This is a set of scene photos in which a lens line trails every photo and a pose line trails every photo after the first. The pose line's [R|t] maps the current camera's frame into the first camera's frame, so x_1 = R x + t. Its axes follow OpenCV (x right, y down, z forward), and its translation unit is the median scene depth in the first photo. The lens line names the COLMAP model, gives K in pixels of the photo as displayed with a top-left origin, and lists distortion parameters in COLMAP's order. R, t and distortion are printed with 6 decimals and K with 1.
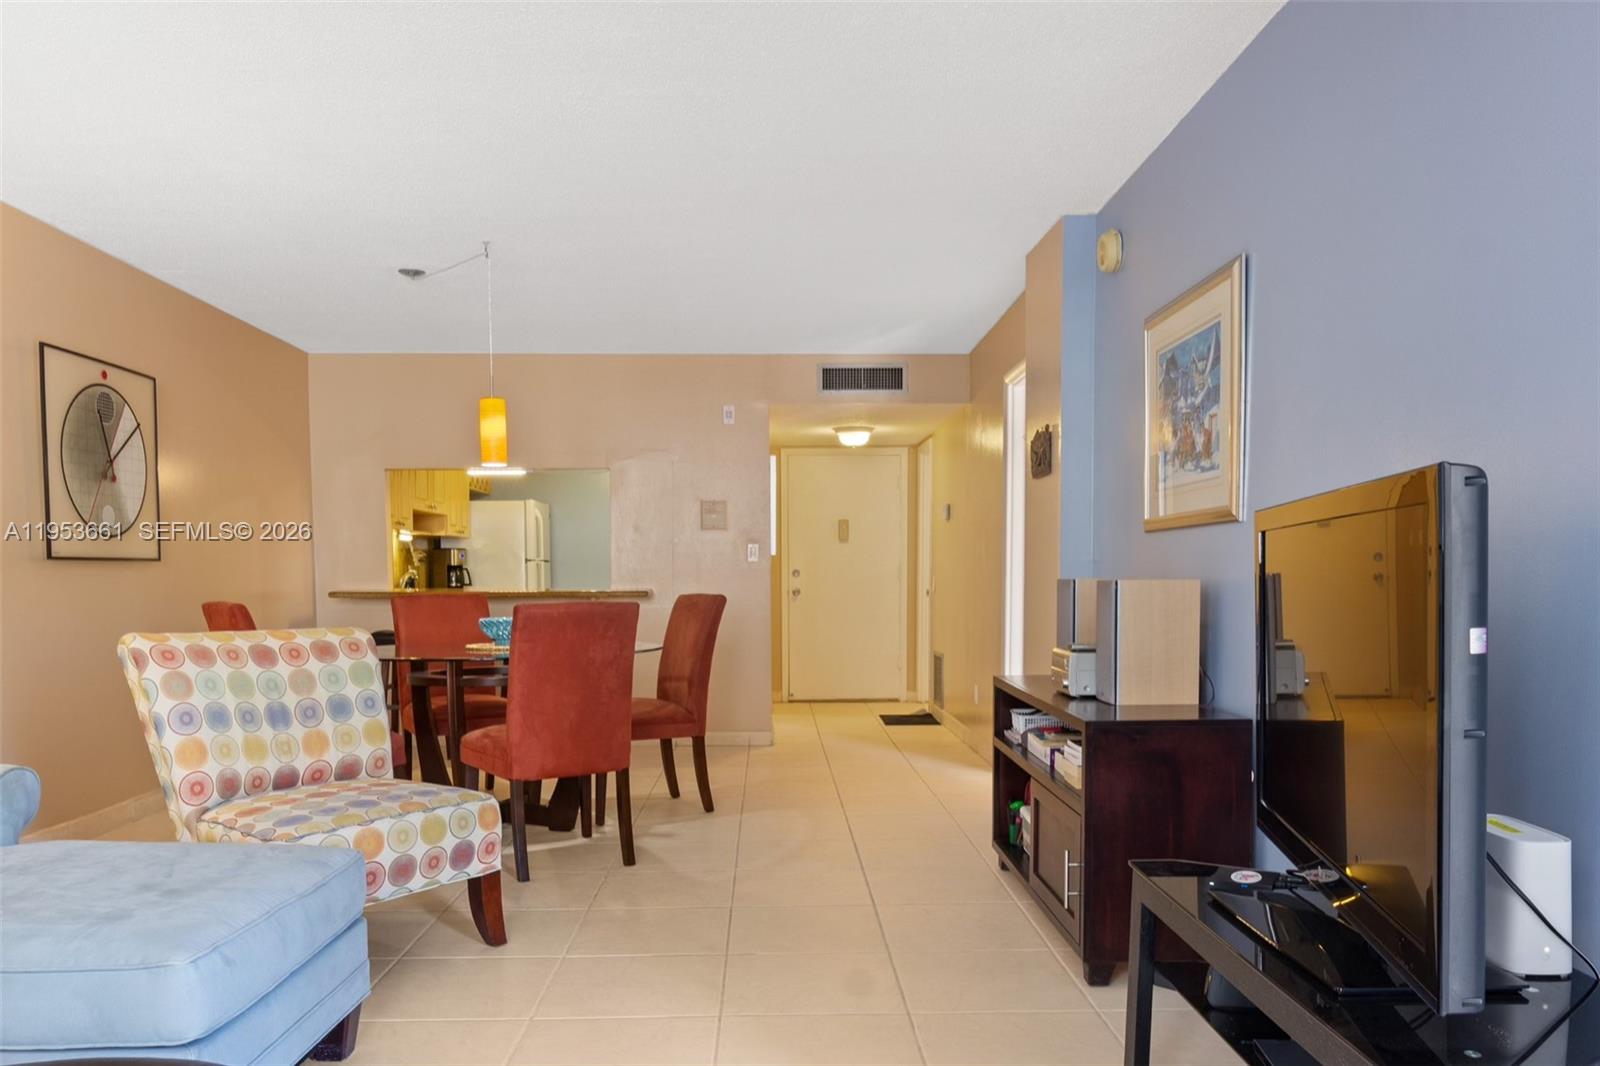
lens RADIAL K [[1130.8, 0, 812.2], [0, 1130.8, 605.9], [0, 0, 1]] dist [-0.005790, 0.011192]
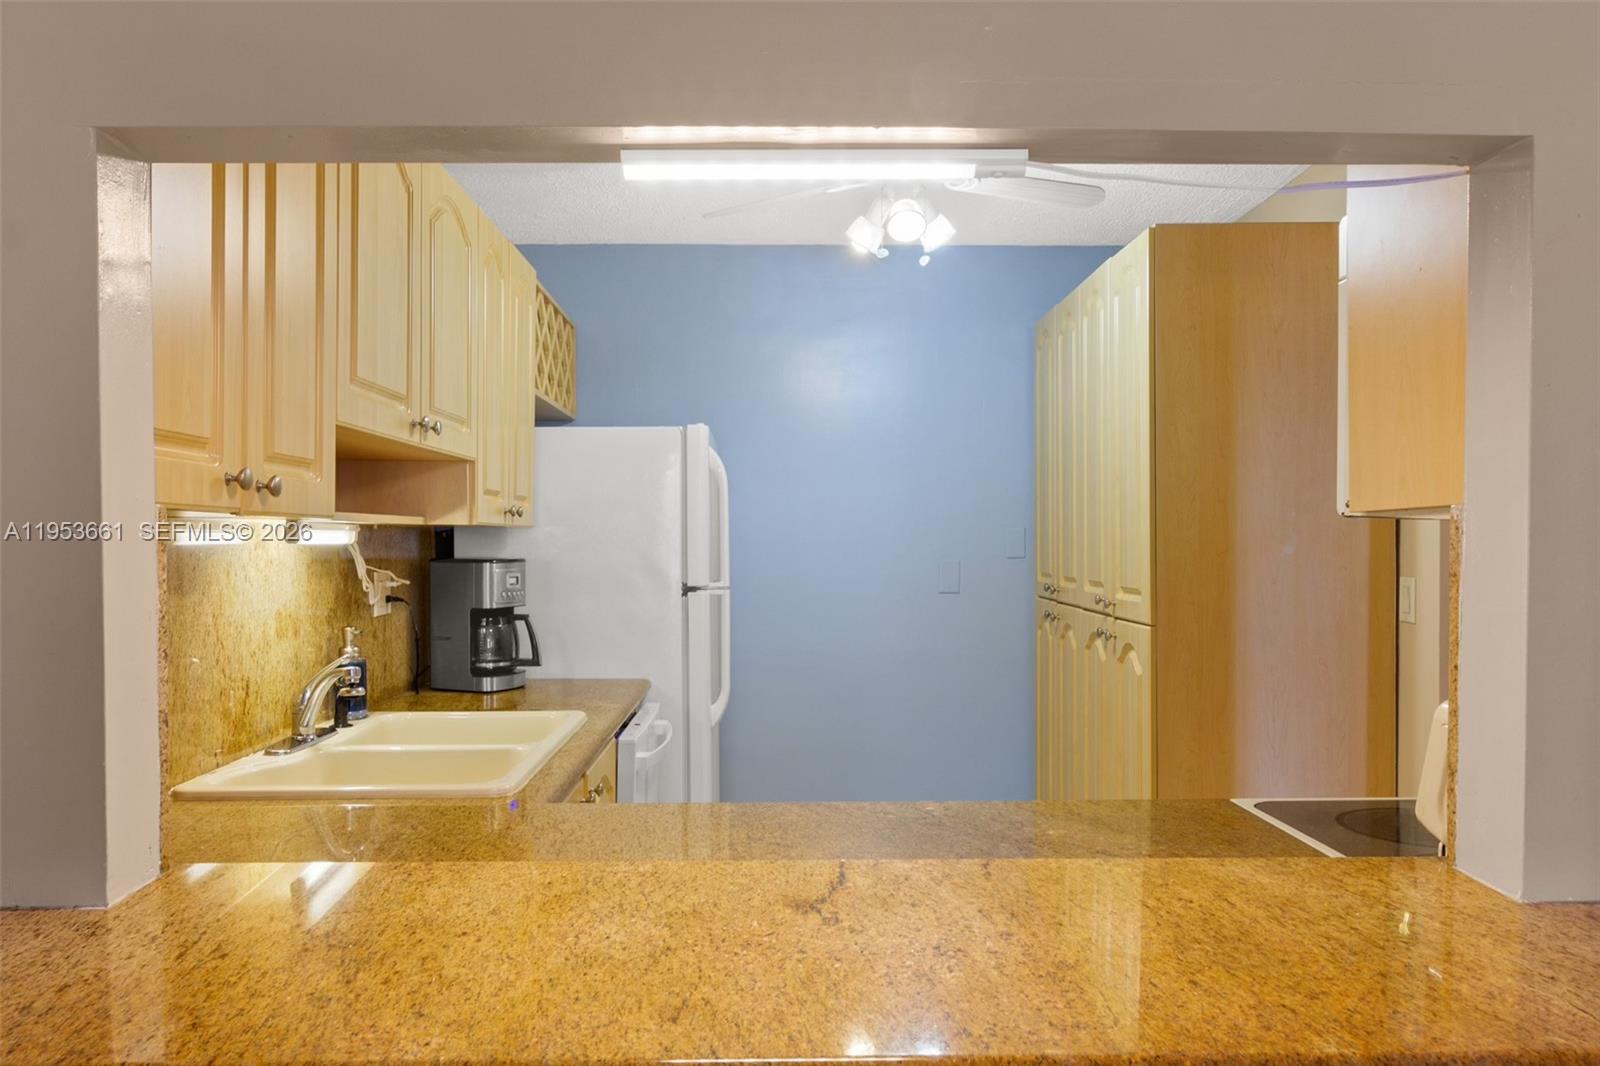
lens RADIAL K [[1130.8, 0, 799.7], [0, 1130.8, 537.1], [0, 0, 1]] dist [-0.005790, 0.011192]
pose [[0.999772, 0.004945, -0.020763, -0.222015], [-0.005653, 0.999399, -0.034211, -0.047826], [0.020581, 0.034320, 0.999199, 0.675941]]
